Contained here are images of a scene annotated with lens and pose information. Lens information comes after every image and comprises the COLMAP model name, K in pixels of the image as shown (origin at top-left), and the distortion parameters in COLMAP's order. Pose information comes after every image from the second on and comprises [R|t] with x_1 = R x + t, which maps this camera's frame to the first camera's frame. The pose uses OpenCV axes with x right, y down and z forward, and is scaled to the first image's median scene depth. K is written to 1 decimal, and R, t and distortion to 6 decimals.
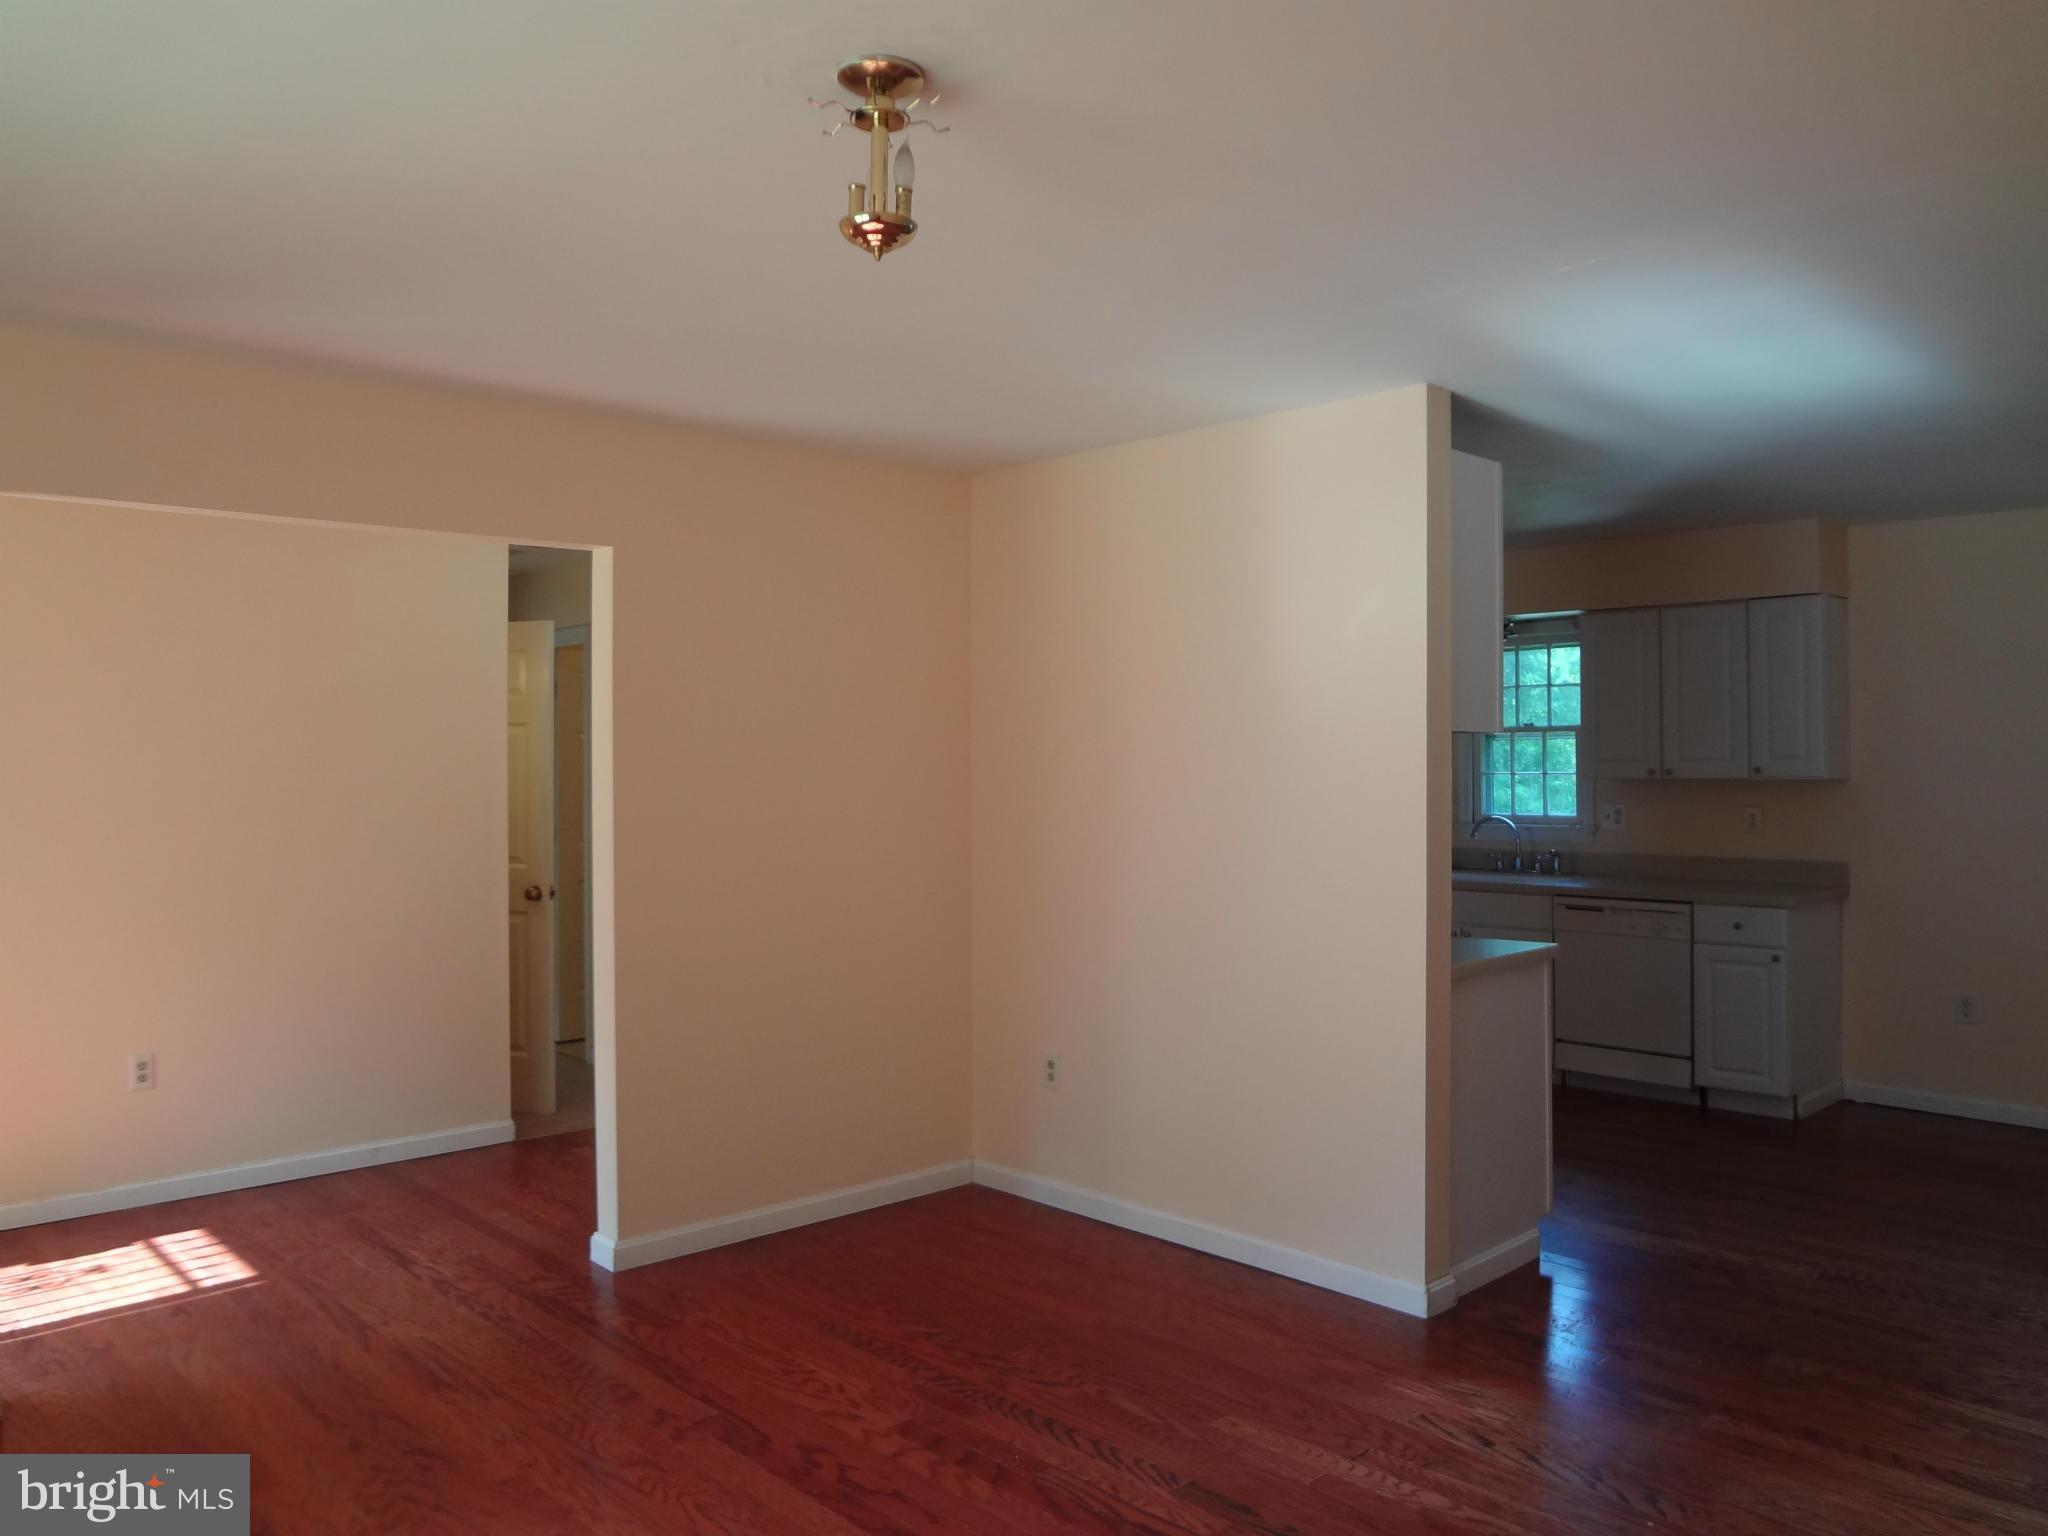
lens RADIAL K [[1528.5, 0, 1022.6], [0, 1528.5, 765.9], [0, 0, 1]] dist [-0.041684, -0.003771]
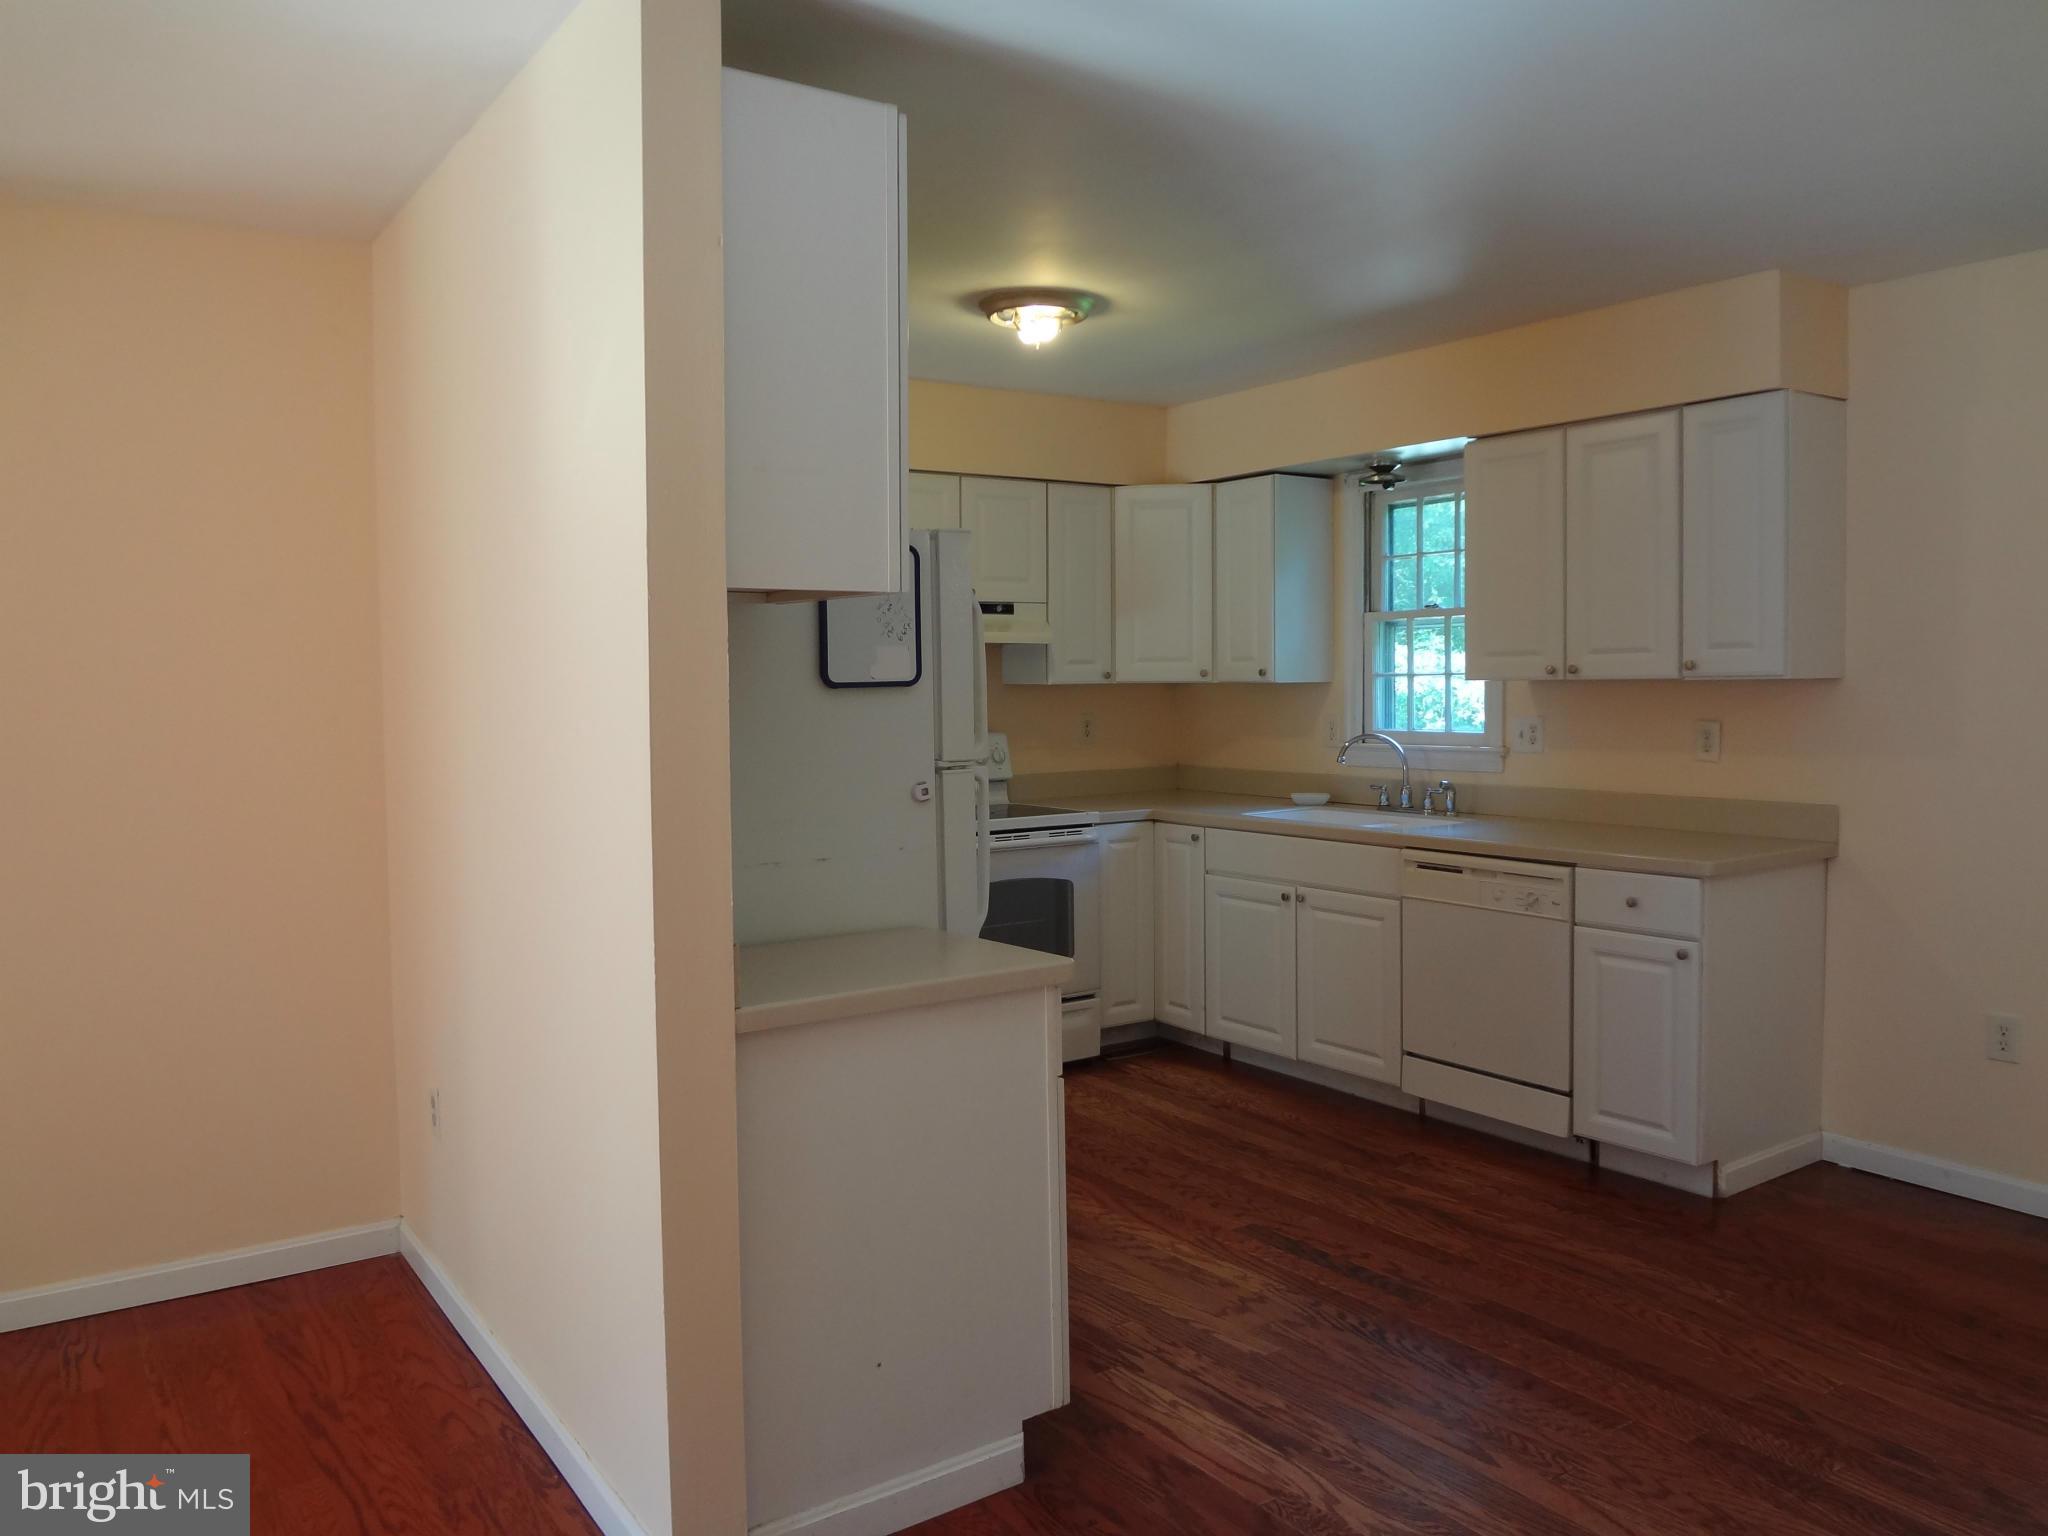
lens RADIAL K [[1528.5, 0, 1018.0], [0, 1528.5, 771.4], [0, 0, 1]] dist [-0.041684, -0.003771]
pose [[0.987316, 0.003126, -0.158738, 0.300159], [0.006769, 0.998068, 0.061760, 0.005972], [0.158624, -0.062052, 0.985387, 0.298073]]
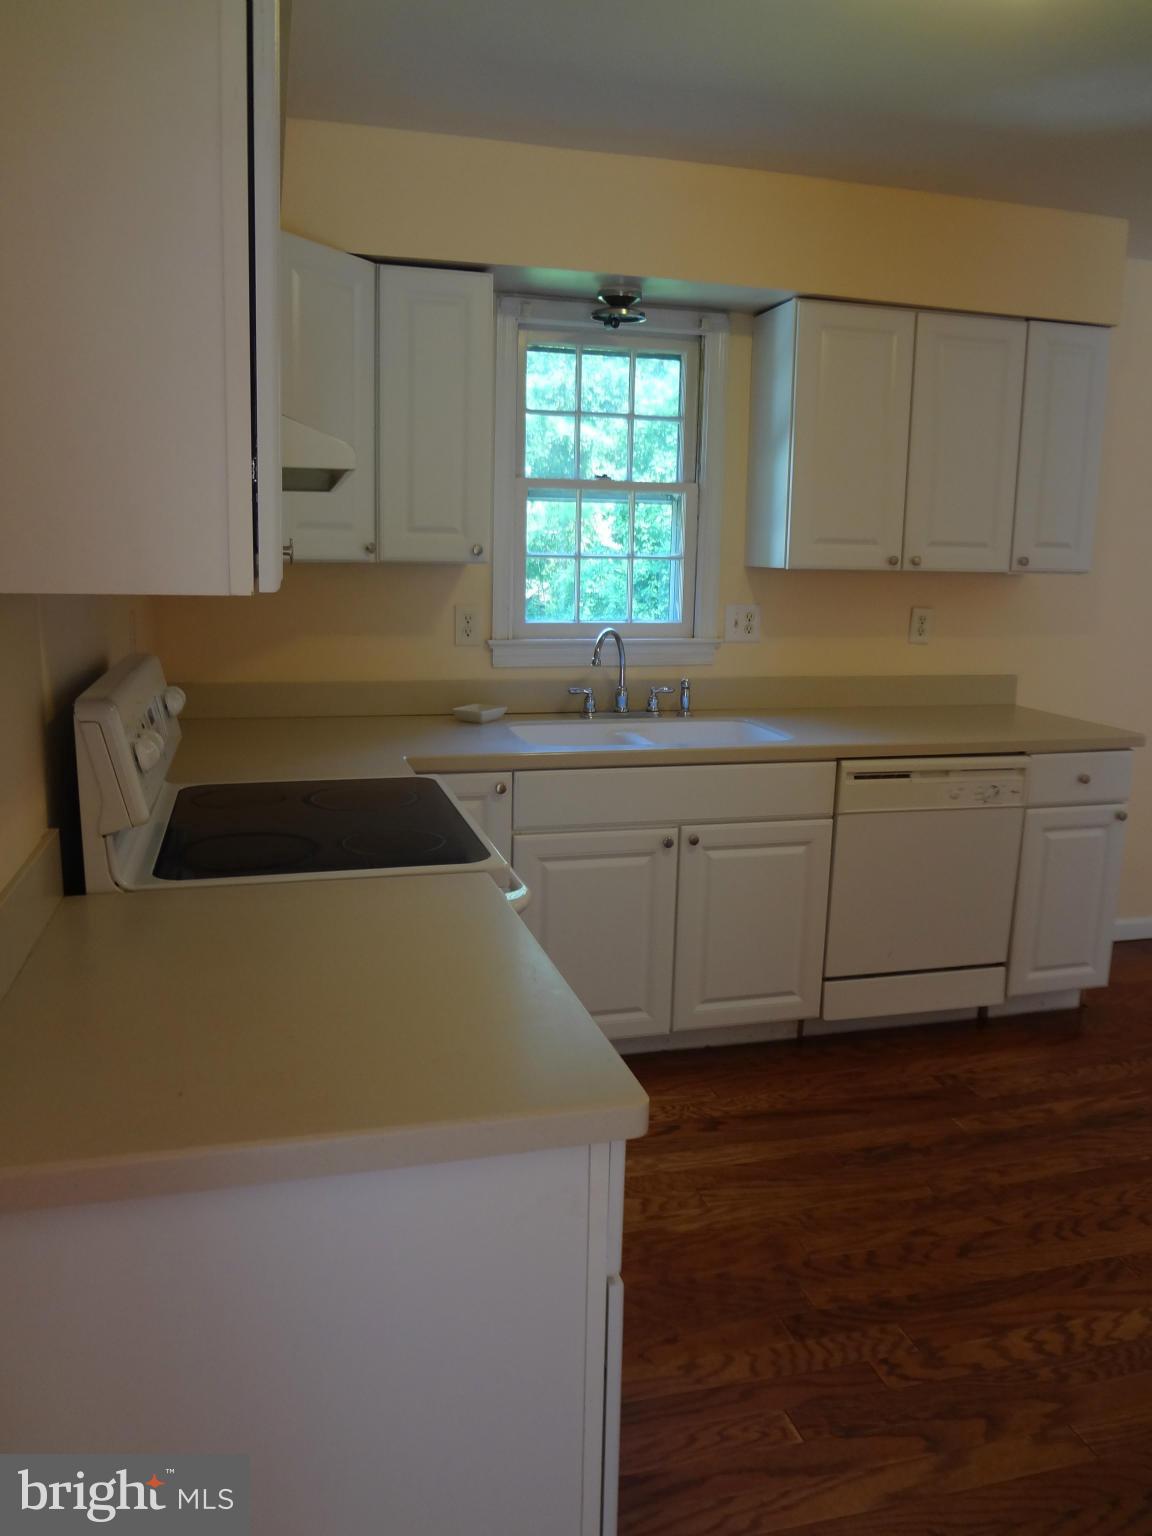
lens RADIAL K [[1146.3, 0, 571.3], [0, 1146.3, 763.0], [0, 0, 1]] dist [-0.041684, -0.003771]
pose [[0.472746, -0.147688, 0.868735, -0.115661], [-0.023857, 0.983349, 0.180156, 0.004840], [-0.880876, -0.105893, 0.461350, 0.924188]]
